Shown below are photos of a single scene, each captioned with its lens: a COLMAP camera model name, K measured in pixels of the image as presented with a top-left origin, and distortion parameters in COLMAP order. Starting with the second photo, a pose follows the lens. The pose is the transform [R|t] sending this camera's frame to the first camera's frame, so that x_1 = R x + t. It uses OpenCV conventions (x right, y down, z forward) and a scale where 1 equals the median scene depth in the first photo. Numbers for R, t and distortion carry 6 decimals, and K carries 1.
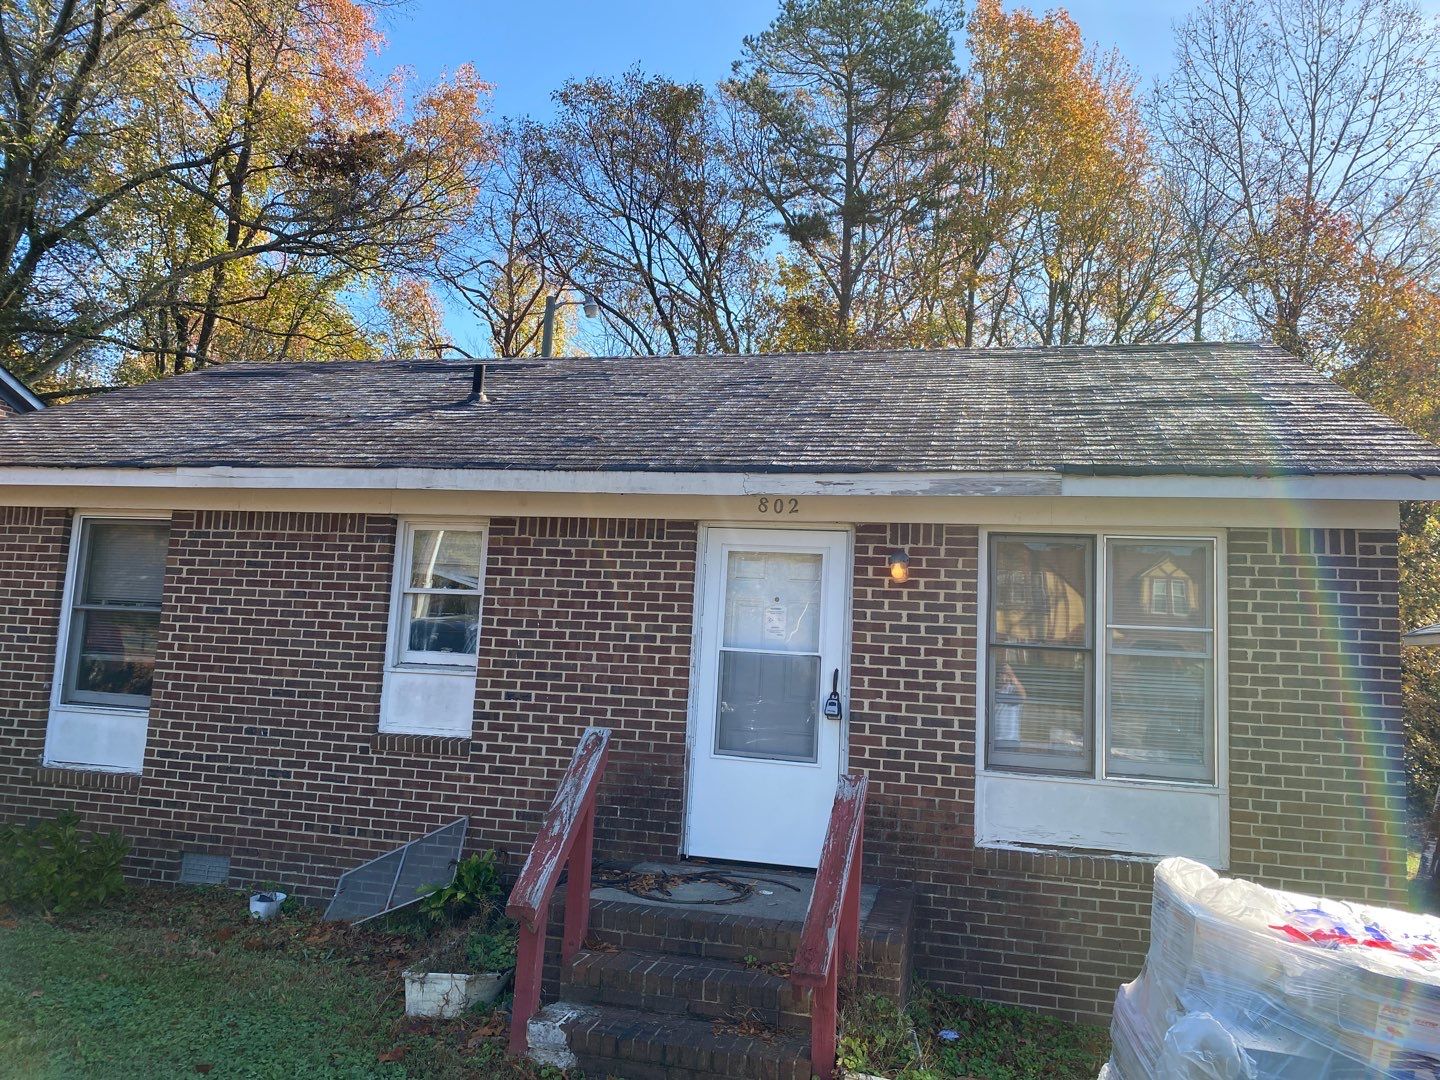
lens RADIAL K [[1082.5, 0, 739.1], [0, 1082.5, 512.3], [0, 0, 1]] dist [0.088908, -0.139215]
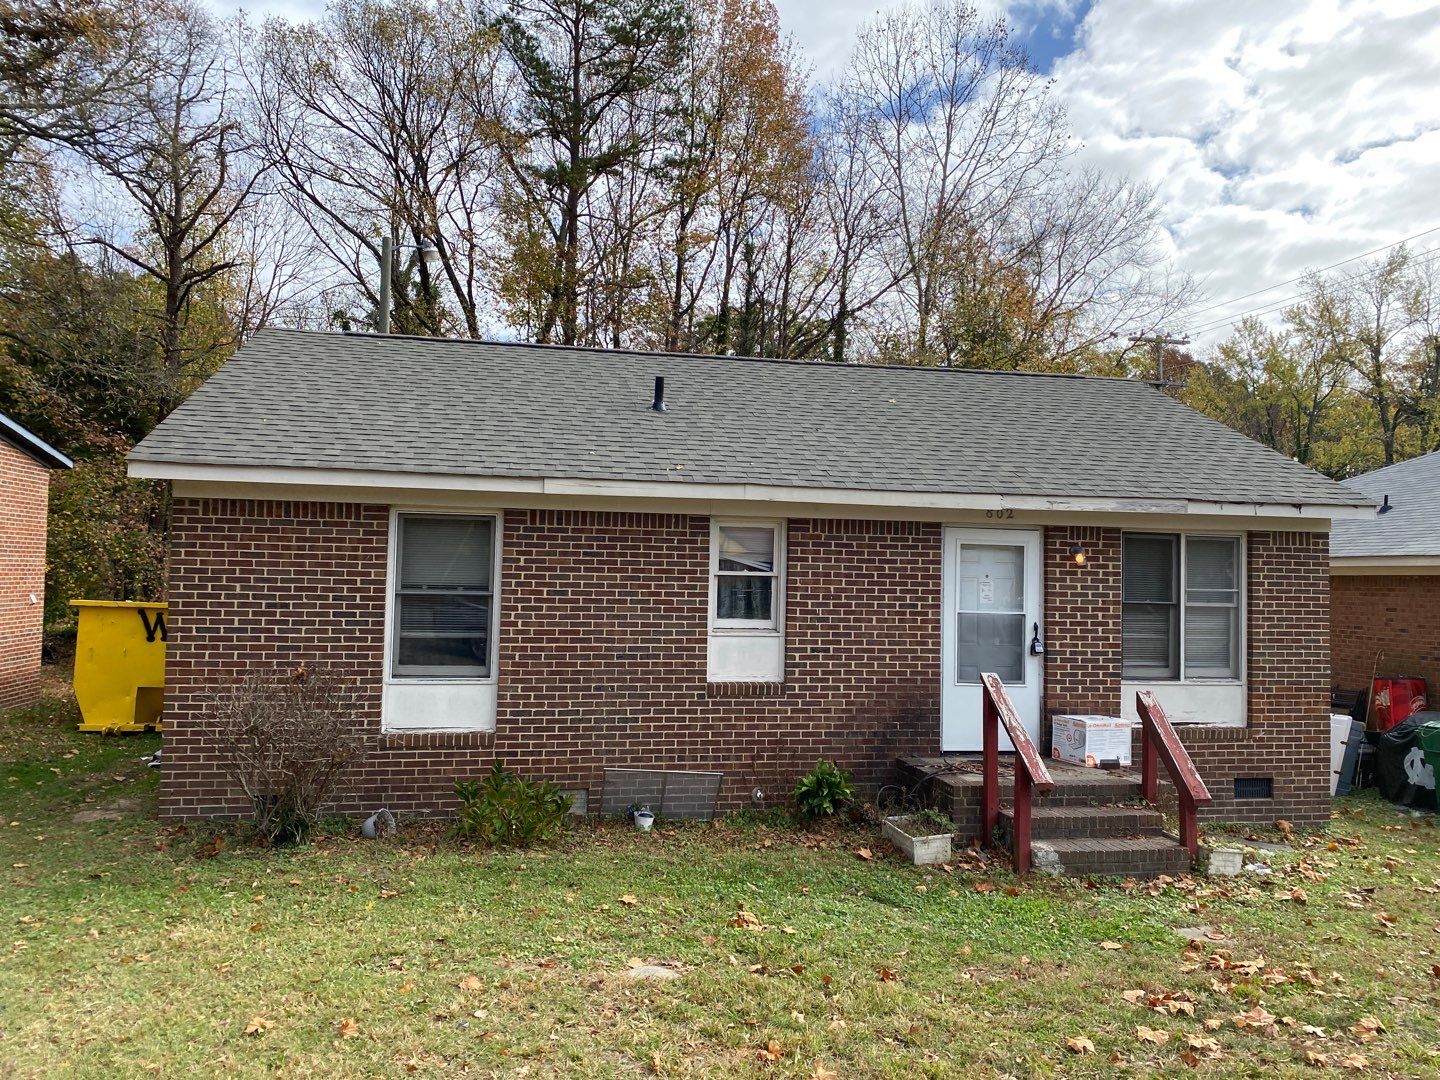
lens RADIAL K [[1087.4, 0, 743.3], [0, 1087.4, 523.4], [0, 0, 1]] dist [0.100562, -0.202581]
pose [[0.904368, -0.009559, 0.426647, -0.867887], [-0.031986, 0.995419, 0.090104, -0.109780], [-0.425554, -0.095133, 0.899919, -0.176416]]
